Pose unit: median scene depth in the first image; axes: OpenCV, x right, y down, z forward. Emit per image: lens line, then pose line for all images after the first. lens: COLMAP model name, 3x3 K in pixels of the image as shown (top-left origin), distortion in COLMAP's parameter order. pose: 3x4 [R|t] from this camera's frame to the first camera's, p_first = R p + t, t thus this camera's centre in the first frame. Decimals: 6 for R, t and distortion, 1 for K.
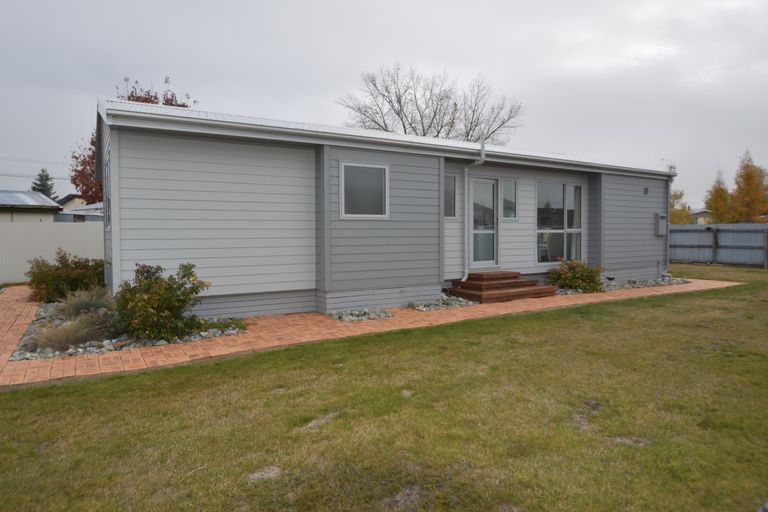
lens RADIAL K [[483.9, 0, 384.0], [0, 483.9, 256.0], [0, 0, 1]] dist [-0.033966, 0.000733]
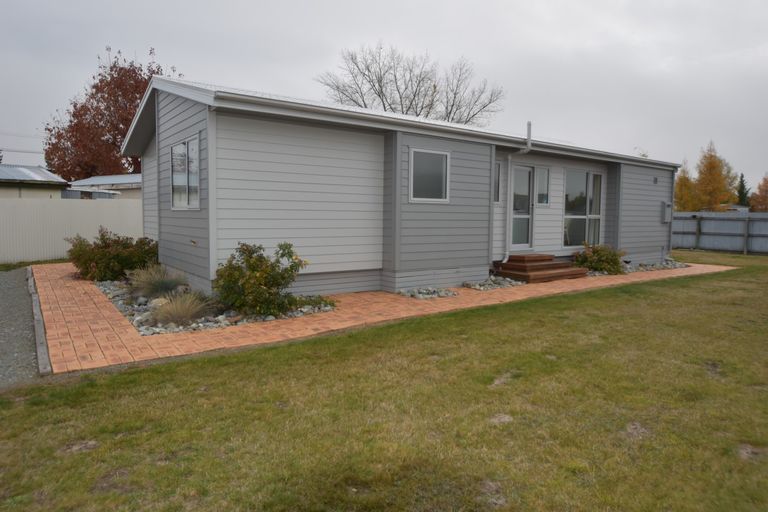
lens RADIAL K [[491.9, 0, 384.0], [0, 491.9, 256.0], [0, 0, 1]] dist [-0.034253, 0.000093]
pose [[0.996573, 0.009904, 0.082119, -0.195788], [-0.012894, 0.999270, 0.035963, 0.001967], [-0.081703, -0.036899, 0.995973, -0.054508]]
